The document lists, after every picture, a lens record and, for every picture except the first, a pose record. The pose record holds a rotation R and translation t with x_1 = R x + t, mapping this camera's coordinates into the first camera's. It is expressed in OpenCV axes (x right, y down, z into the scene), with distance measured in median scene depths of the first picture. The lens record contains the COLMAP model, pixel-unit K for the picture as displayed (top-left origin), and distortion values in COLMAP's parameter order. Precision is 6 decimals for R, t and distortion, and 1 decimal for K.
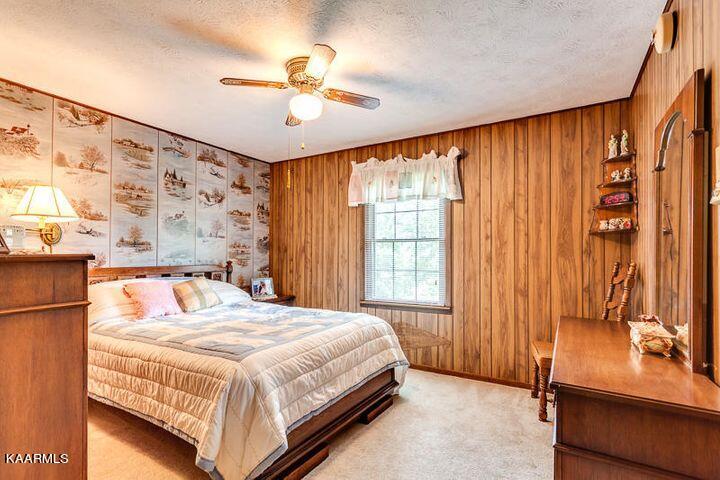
lens RADIAL K [[347.0, 0, 356.6], [0, 347.0, 240.0], [0, 0, 1]] dist [0.000034, 0.000086]
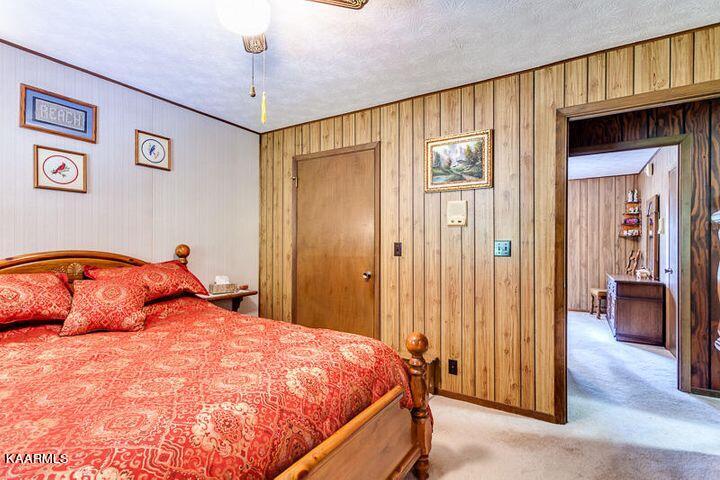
lens RADIAL K [[347.0, 0, 360.4], [0, 347.0, 237.0], [0, 0, 1]] dist [0.000034, 0.000086]
pose [[0.999832, -0.004830, -0.017705, -0.894389], [0.005098, 0.999873, 0.015118, -0.057327], [0.017630, -0.015206, 0.999729, -1.179775]]
